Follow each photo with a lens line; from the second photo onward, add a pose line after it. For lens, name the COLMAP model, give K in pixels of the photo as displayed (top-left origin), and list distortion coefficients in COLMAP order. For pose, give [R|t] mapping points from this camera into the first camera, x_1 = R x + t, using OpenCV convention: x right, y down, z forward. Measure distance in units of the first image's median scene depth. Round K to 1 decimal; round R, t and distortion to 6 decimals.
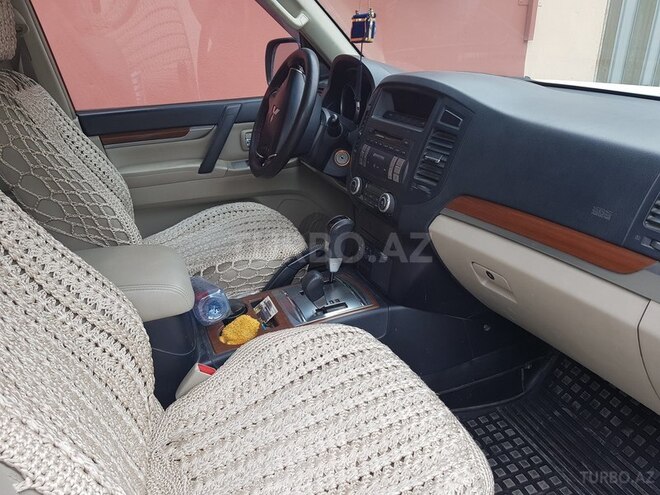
lens RADIAL K [[519.6, 0, 330.0], [0, 519.6, 247.5], [0, 0, 1]] dist [-0.008482, -0.004602]
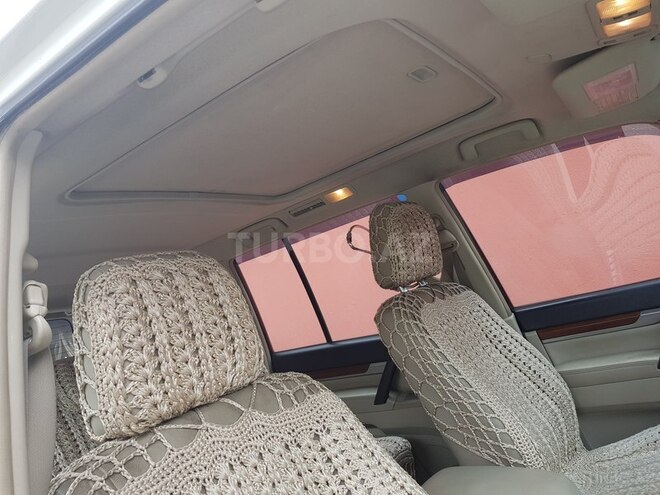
lens RADIAL K [[519.6, 0, 330.0], [0, 519.6, 247.5], [0, 0, 1]] dist [-0.008482, -0.004602]
pose [[0.545488, -0.192146, -0.815796, 0.173978], [-0.082627, 0.956295, -0.280488, -0.070081], [0.834036, 0.220409, 0.505771, 0.186343]]
